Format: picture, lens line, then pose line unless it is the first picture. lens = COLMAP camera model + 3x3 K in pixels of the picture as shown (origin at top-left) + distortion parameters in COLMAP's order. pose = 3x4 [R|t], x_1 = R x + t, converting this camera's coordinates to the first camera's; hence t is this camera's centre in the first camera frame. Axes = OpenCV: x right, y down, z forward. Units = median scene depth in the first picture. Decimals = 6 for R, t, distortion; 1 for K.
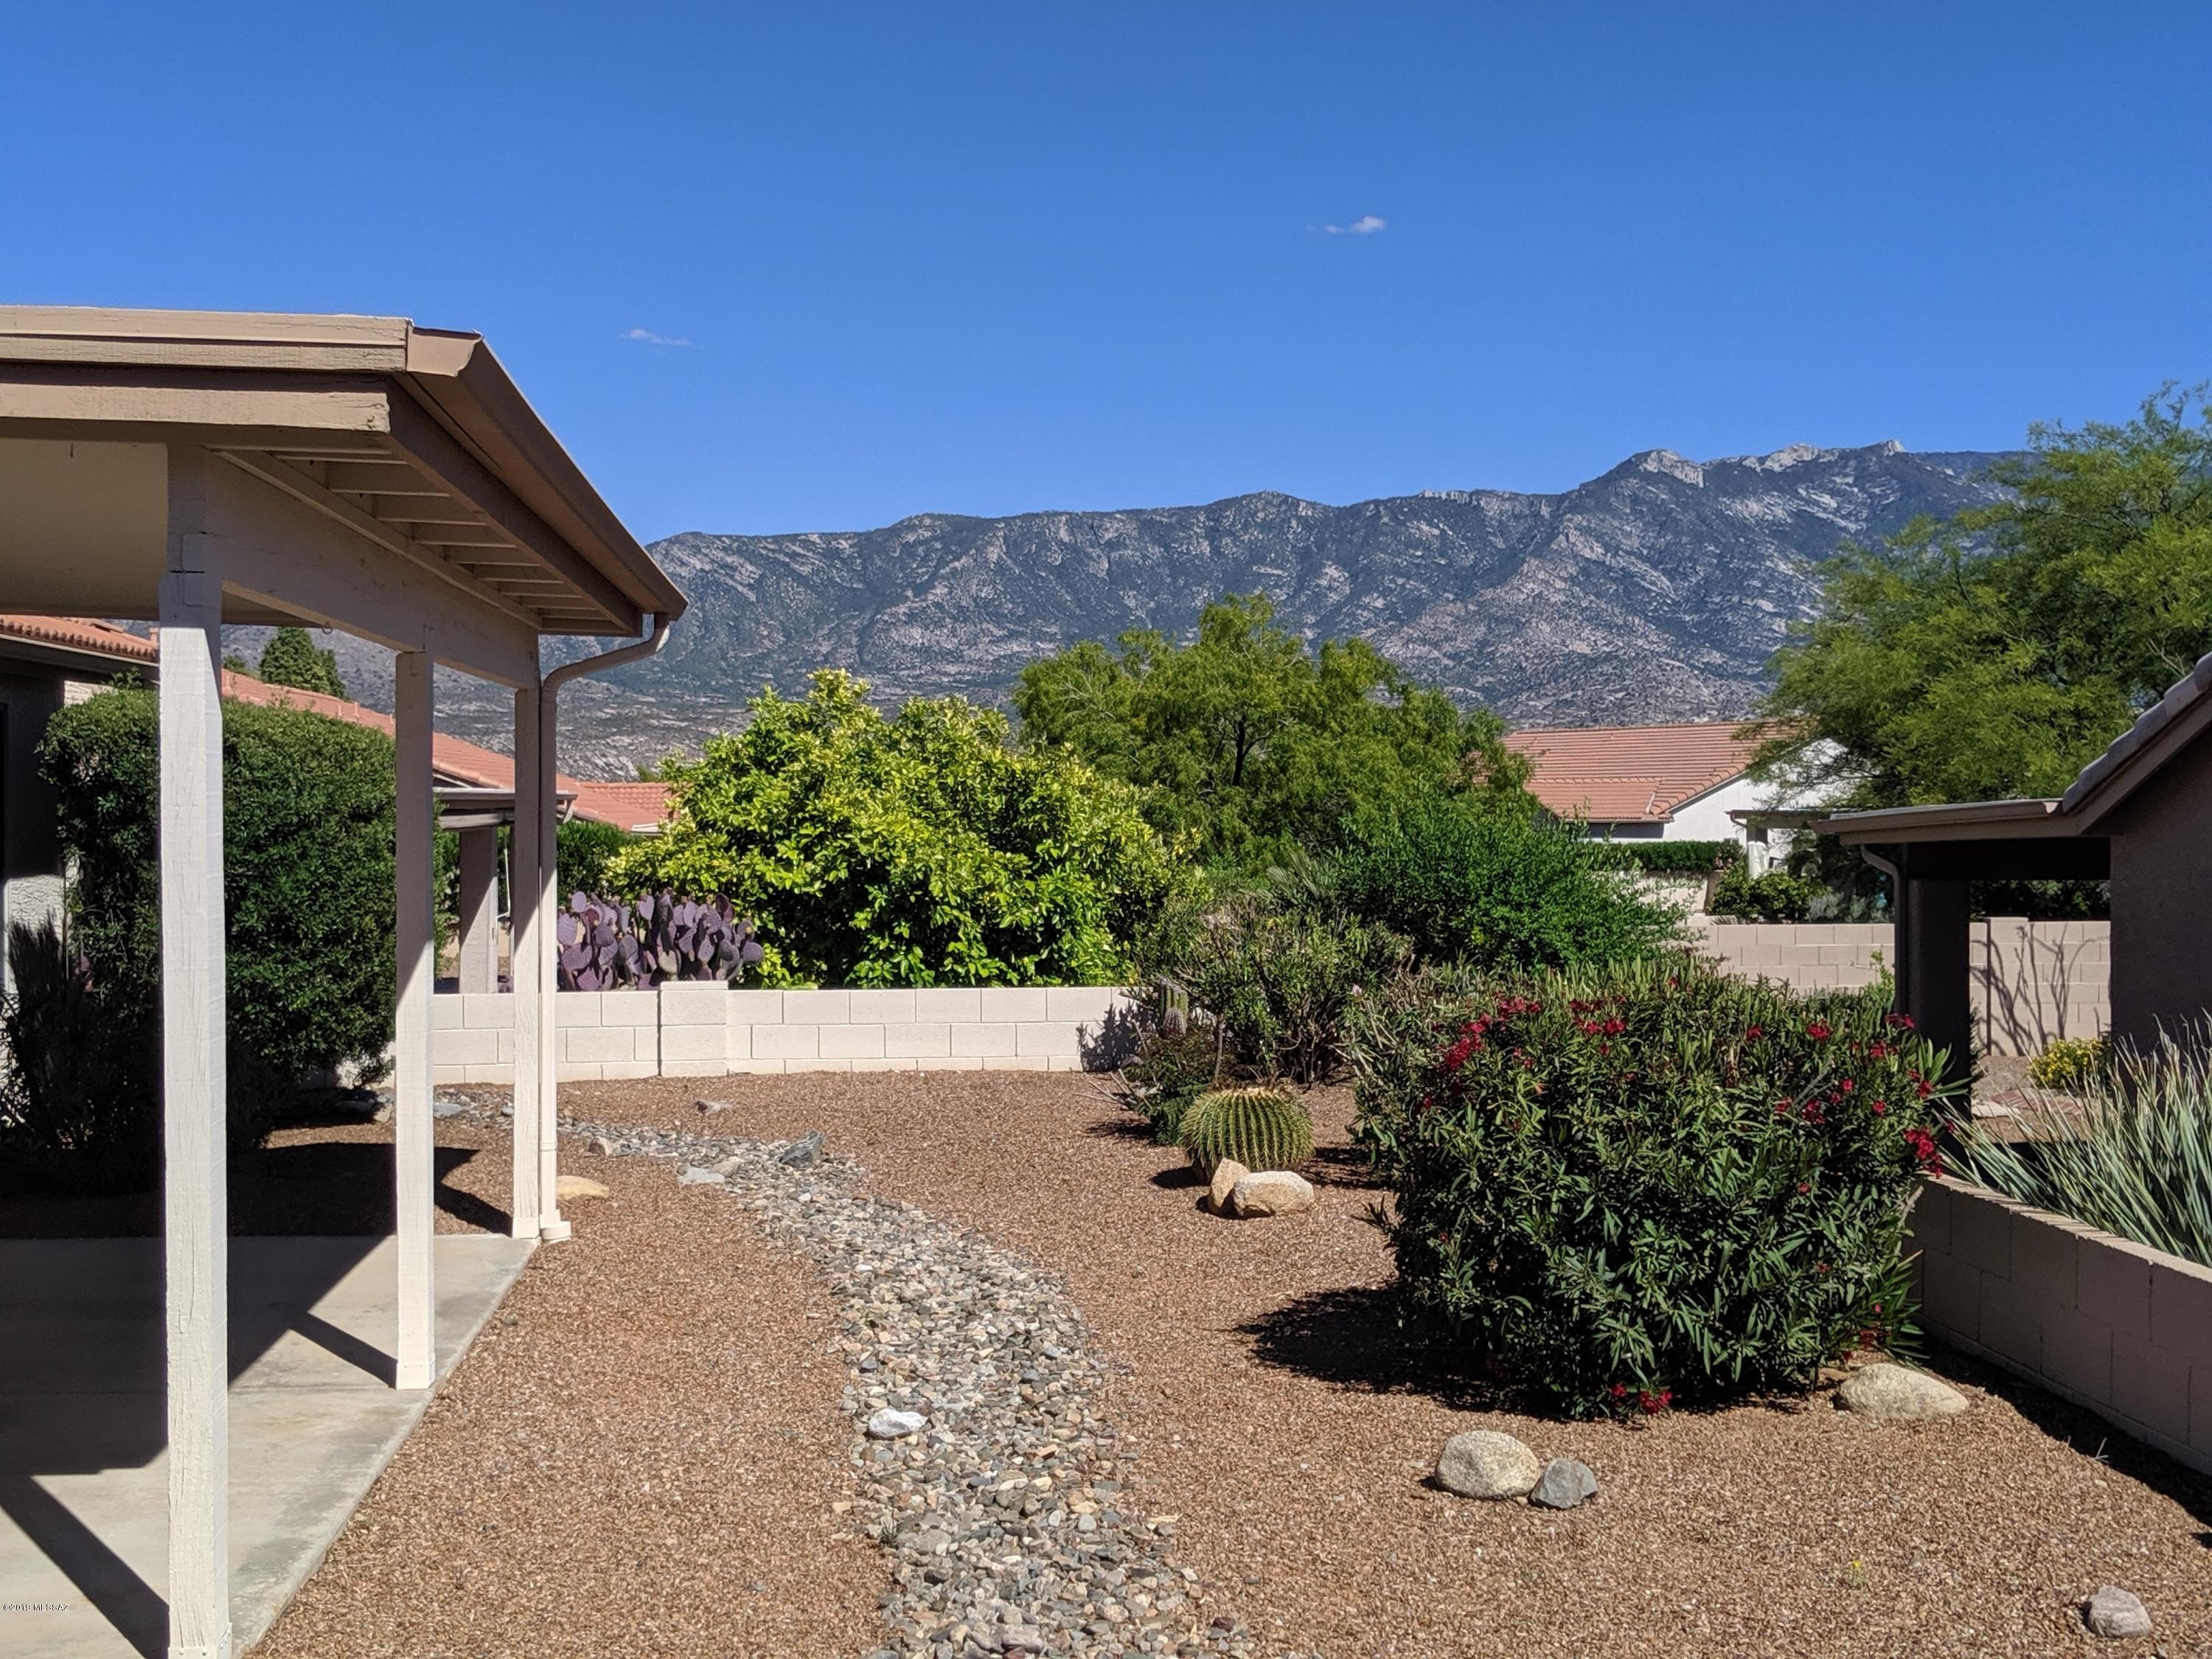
lens RADIAL K [[2637.7, 0, 1062.0], [0, 2637.7, 813.2], [0, 0, 1]] dist [0.250989, -1.084387]
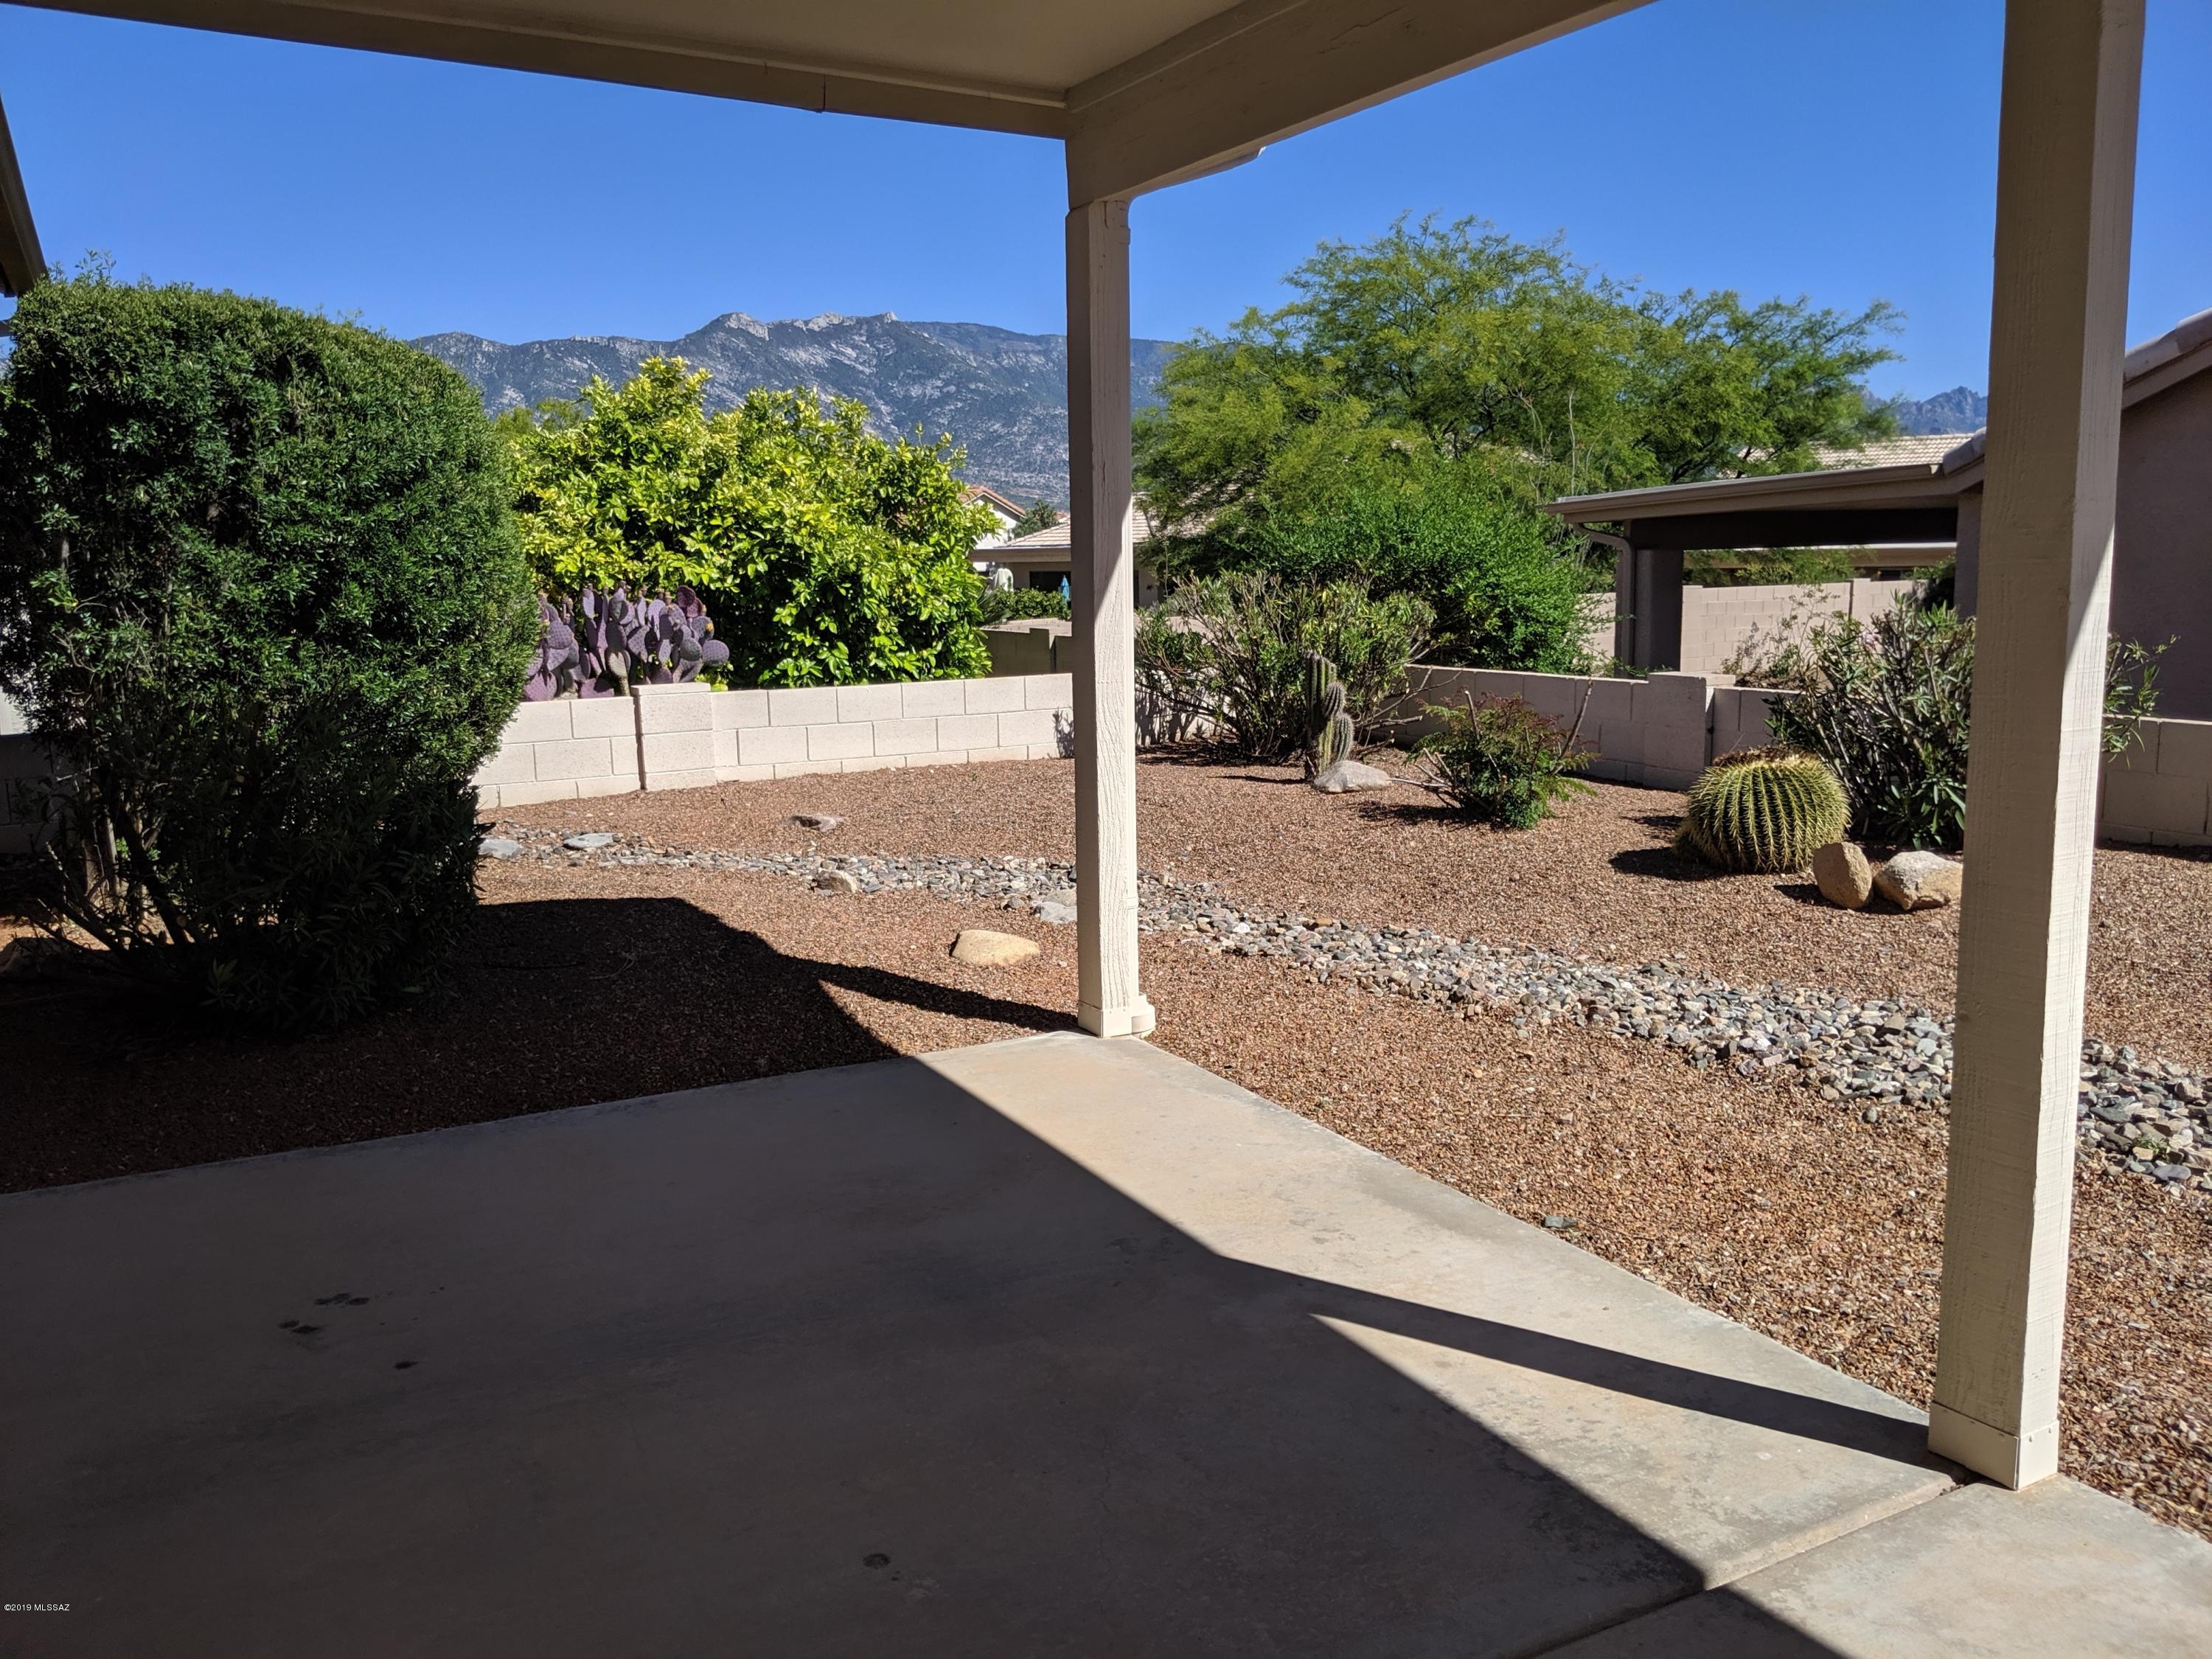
lens RADIAL K [[1775.7, 0, 1084.8], [0, 1775.7, 836.2], [0, 0, 1]] dist [0.072165, -0.167927]
pose [[0.918593, -0.080672, 0.386883, -0.231647], [0.022021, 0.987872, 0.153702, 0.022612], [-0.394591, -0.132670, 0.909229, 0.359648]]
